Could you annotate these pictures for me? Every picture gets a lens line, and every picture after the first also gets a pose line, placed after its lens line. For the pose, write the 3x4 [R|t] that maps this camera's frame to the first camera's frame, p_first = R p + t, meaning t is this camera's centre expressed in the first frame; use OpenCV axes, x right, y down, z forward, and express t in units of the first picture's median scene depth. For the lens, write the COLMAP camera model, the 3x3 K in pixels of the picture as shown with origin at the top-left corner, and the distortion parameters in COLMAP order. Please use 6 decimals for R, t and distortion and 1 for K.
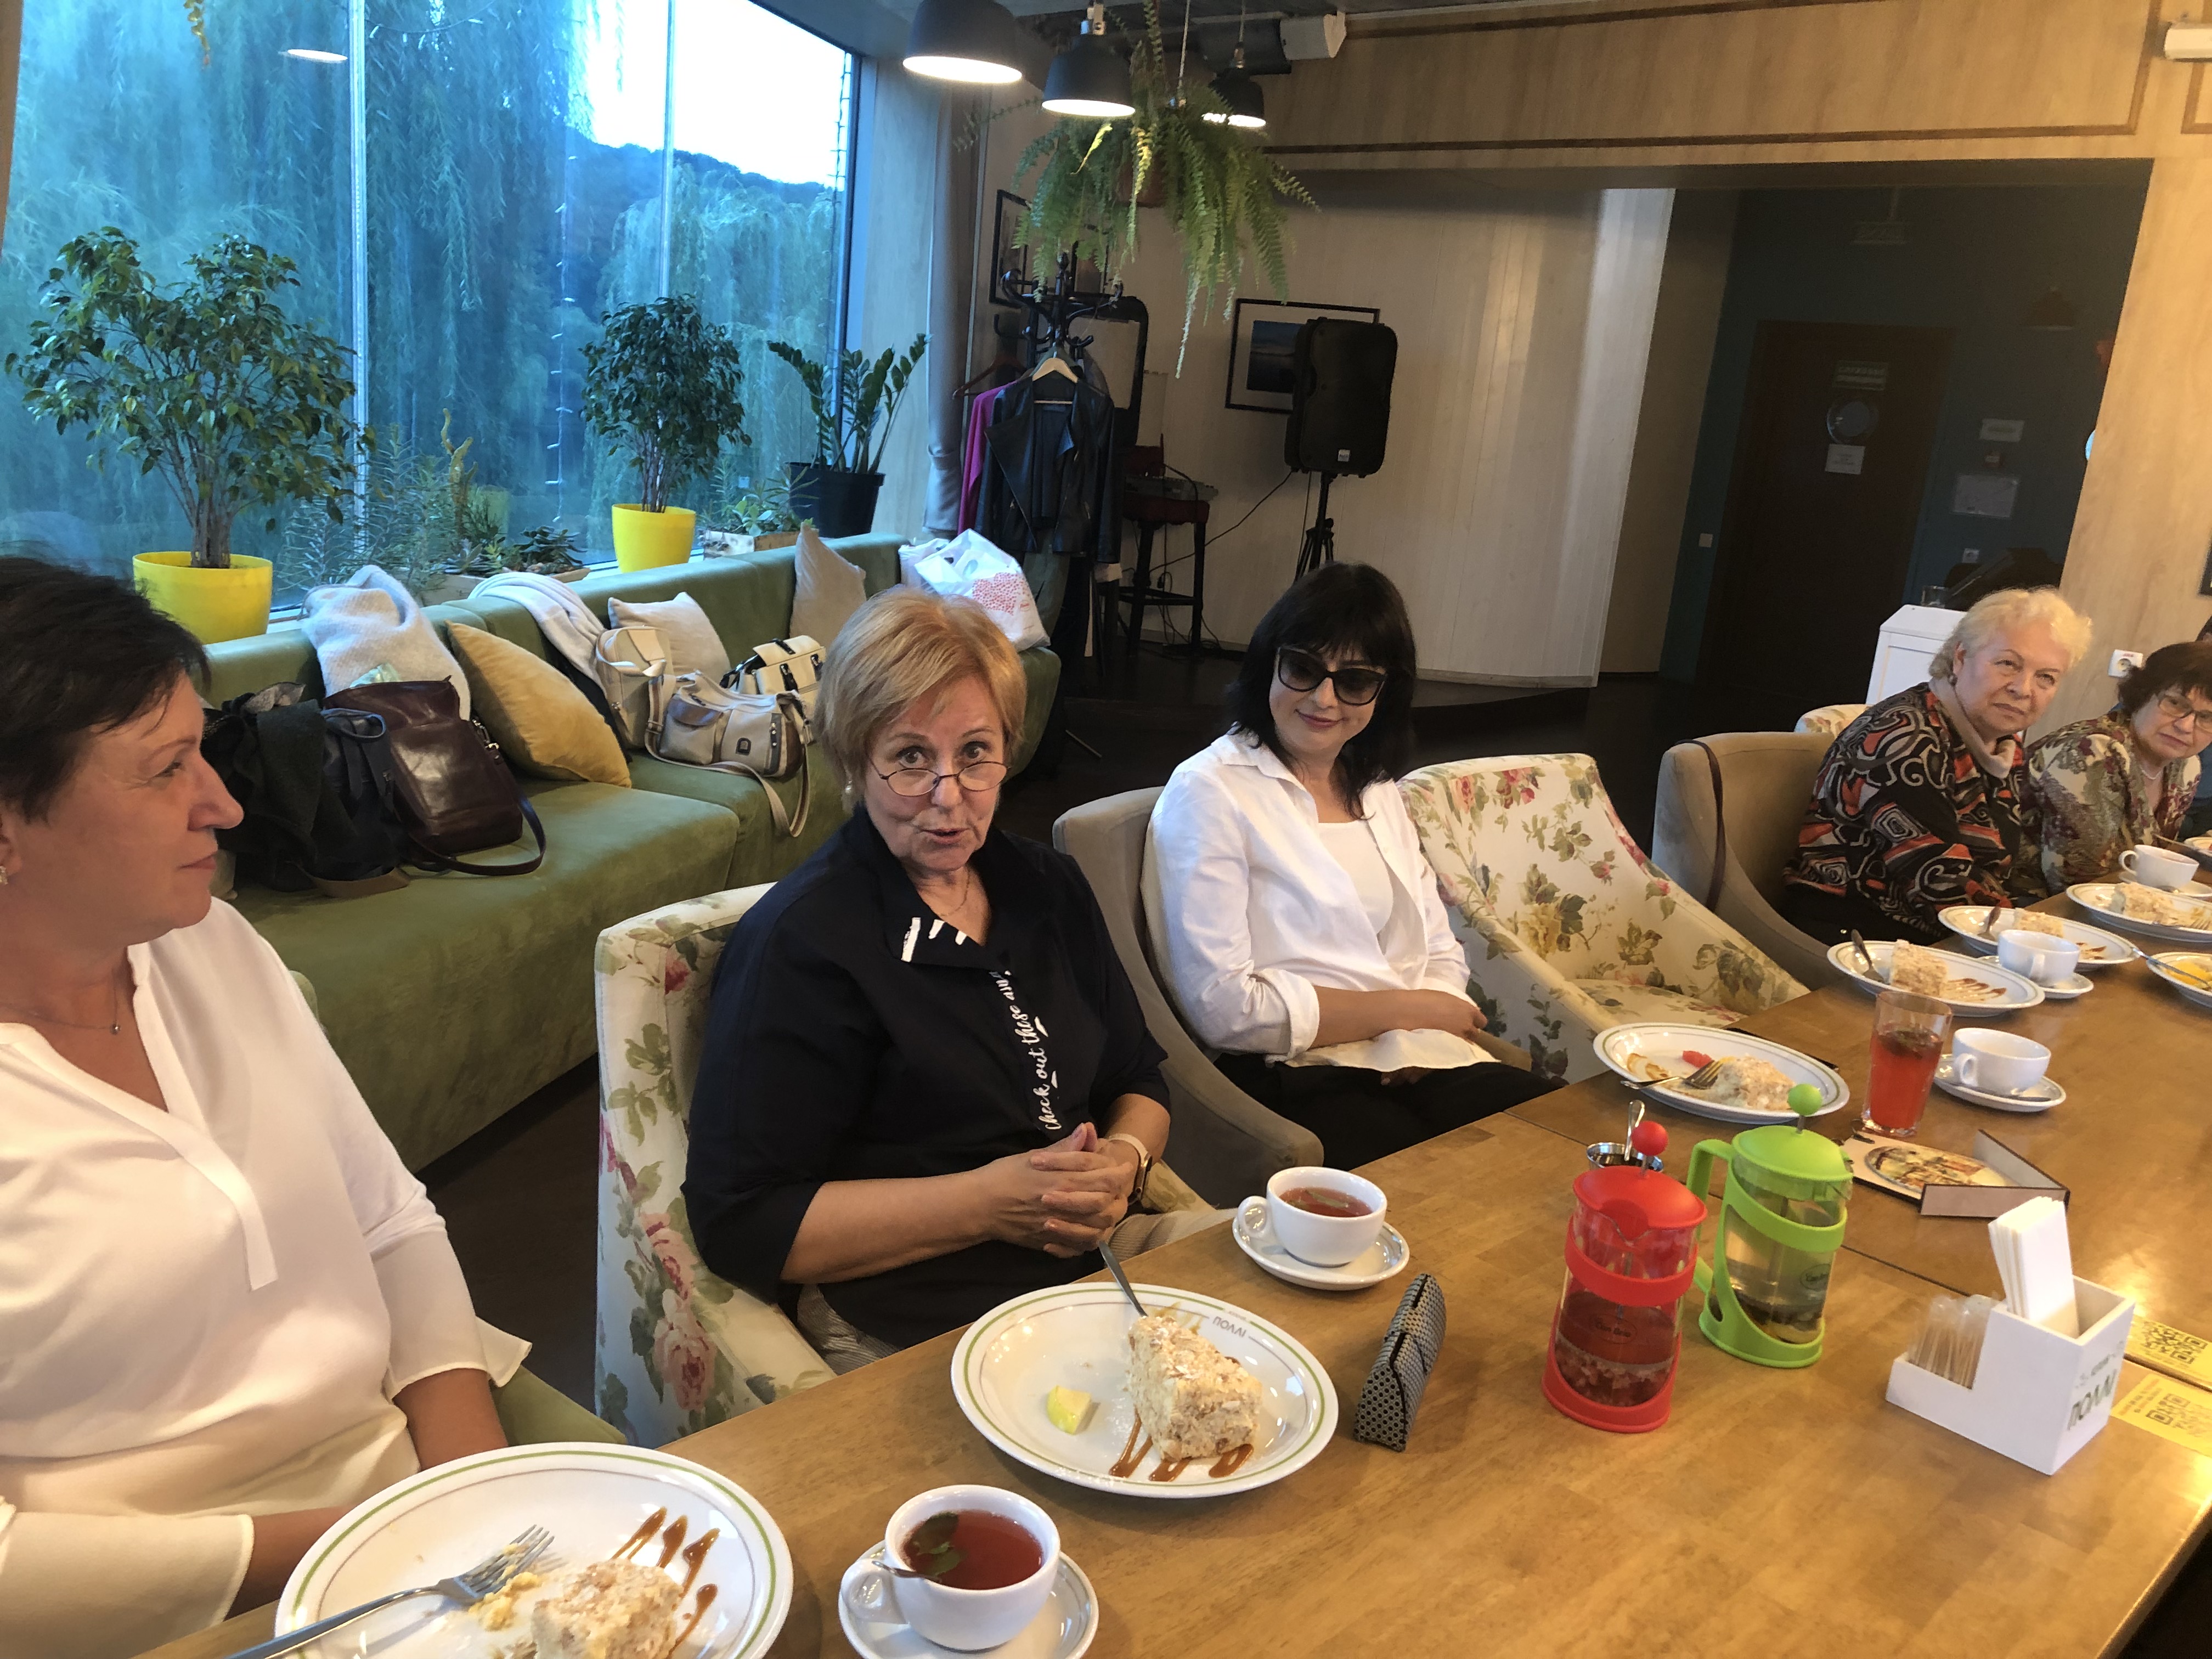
lens RADIAL K [[1798.0, 0, 1104.9], [0, 1798.0, 879.2], [0, 0, 1]] dist [0.003689, -0.050540]
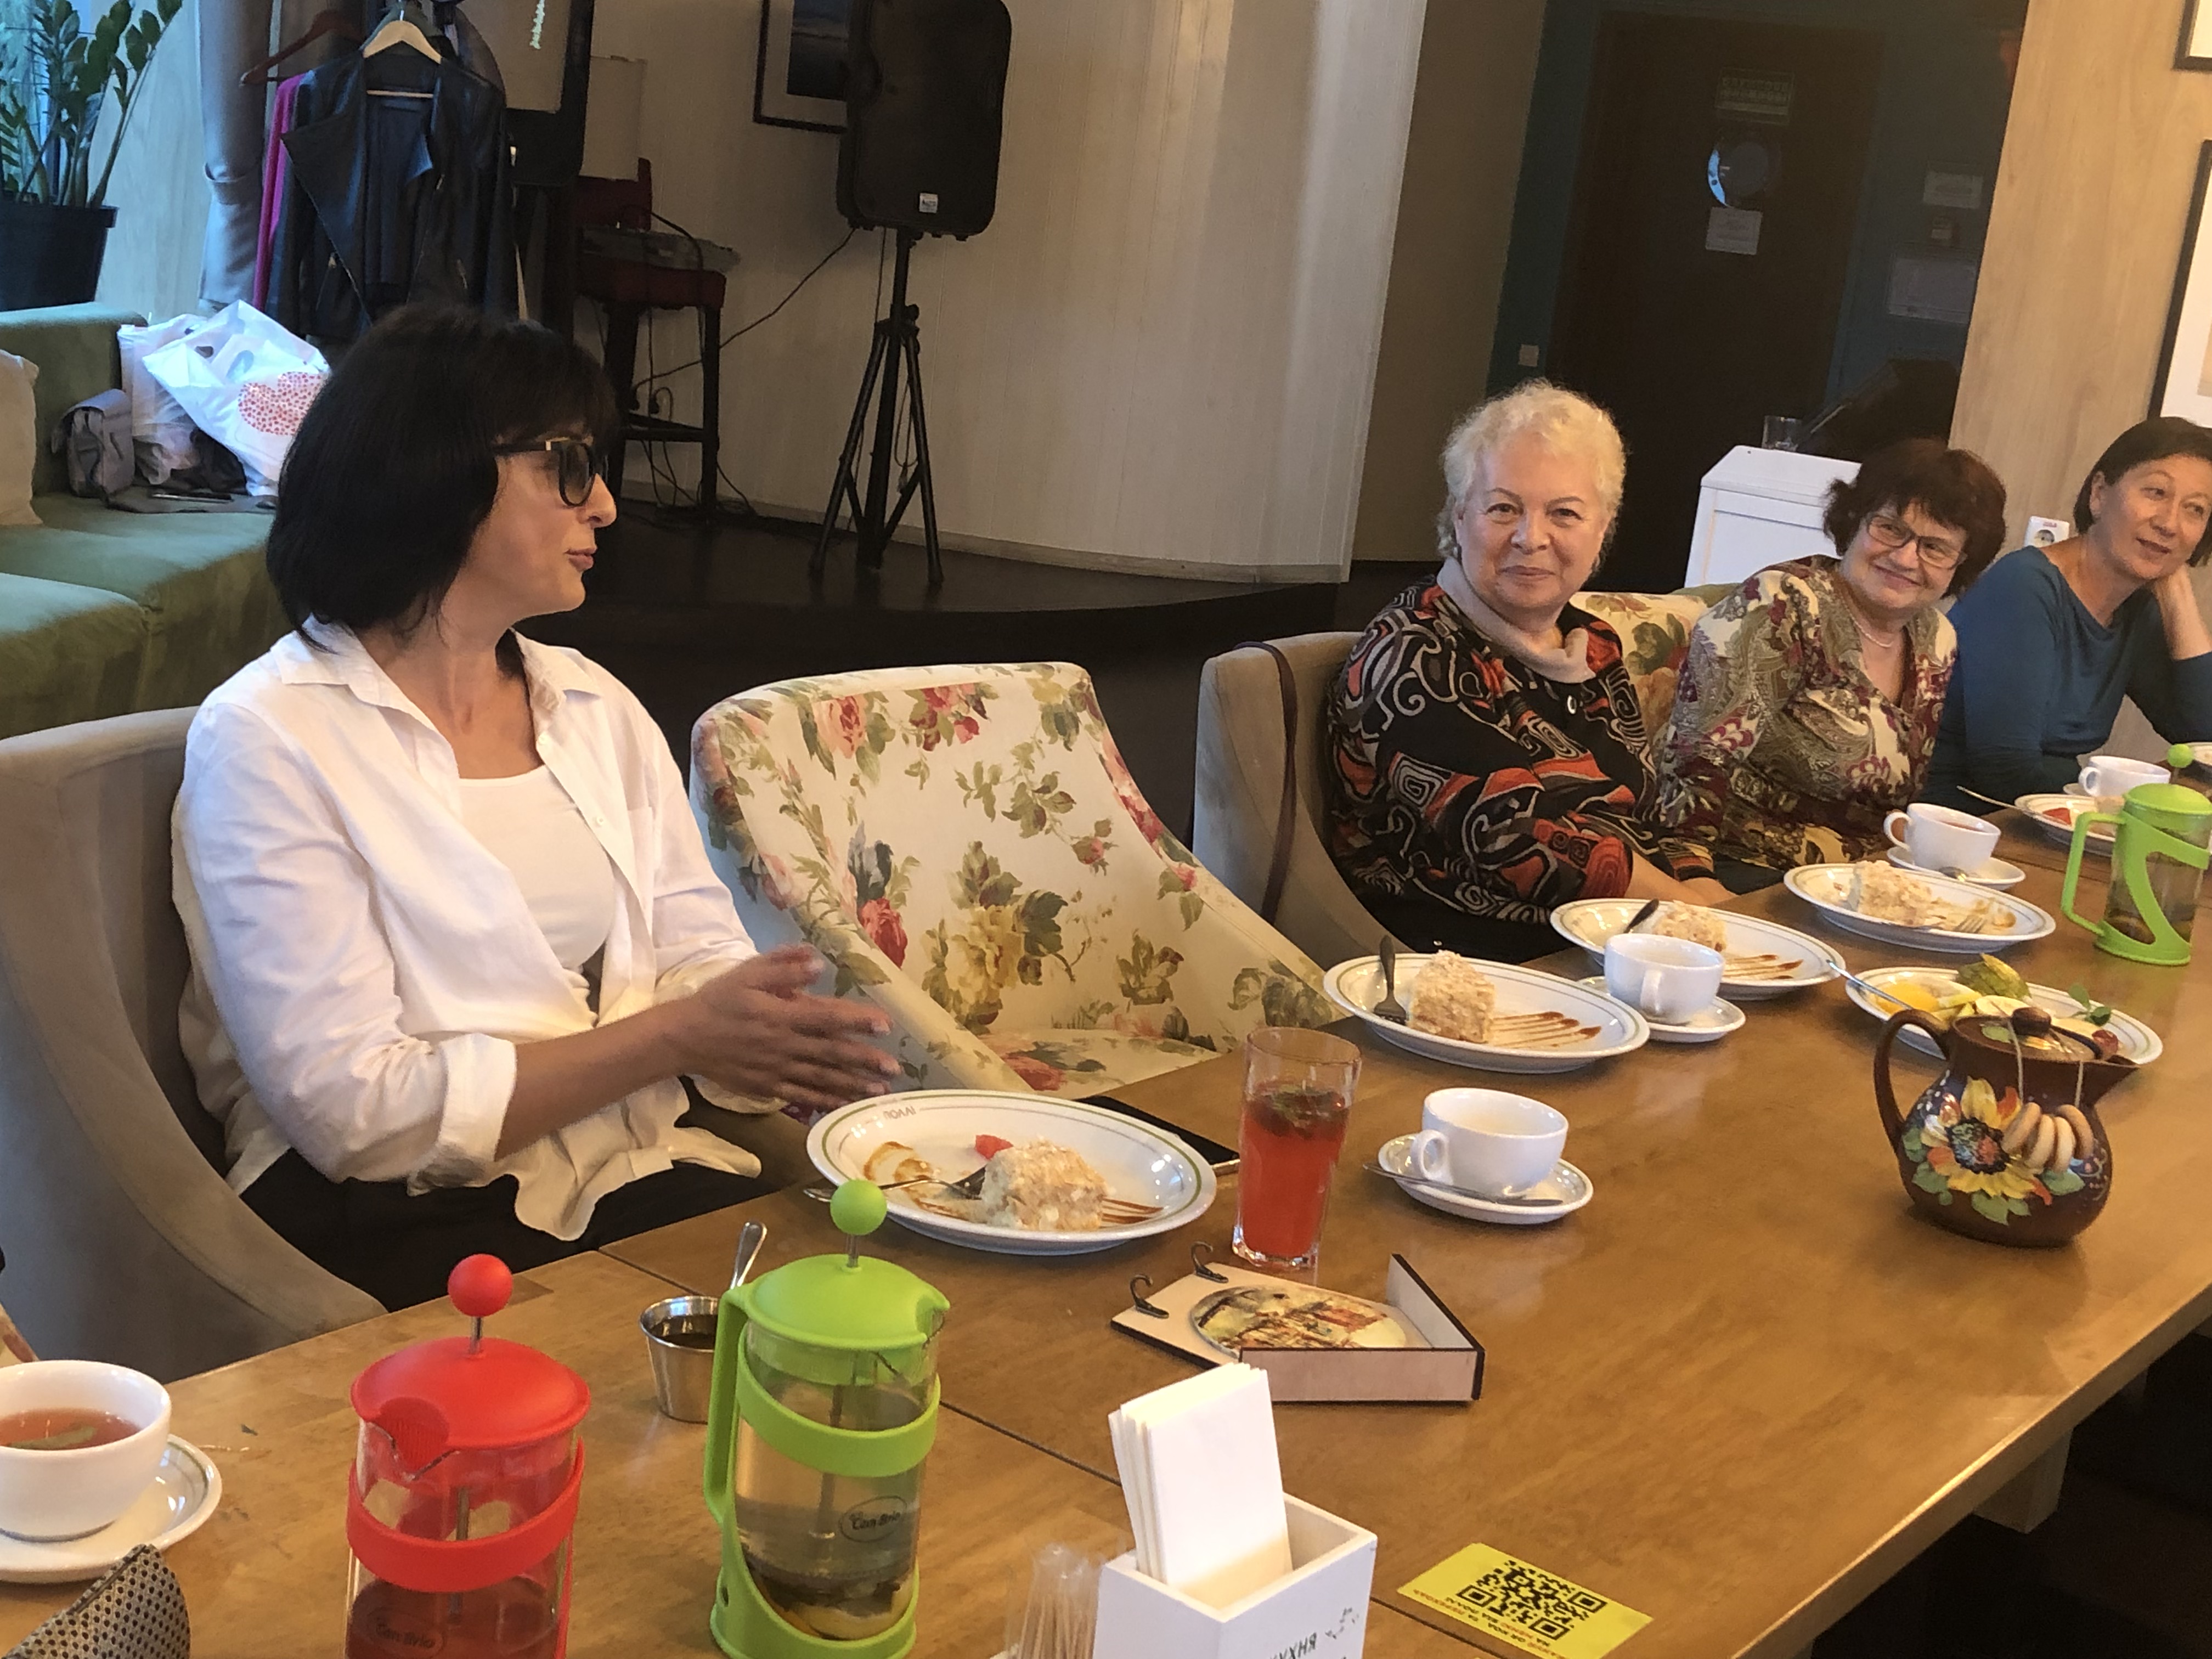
lens RADIAL K [[2882.2, 0, 1106.0], [0, 2882.2, 829.5], [0, 0, 1]] dist [0.143364, -0.623506]
pose [[0.987719, -0.007606, 0.156056, 0.128090], [0.011040, 0.999715, -0.021148, 0.008582], [-0.155851, 0.022611, 0.987522, 0.026308]]
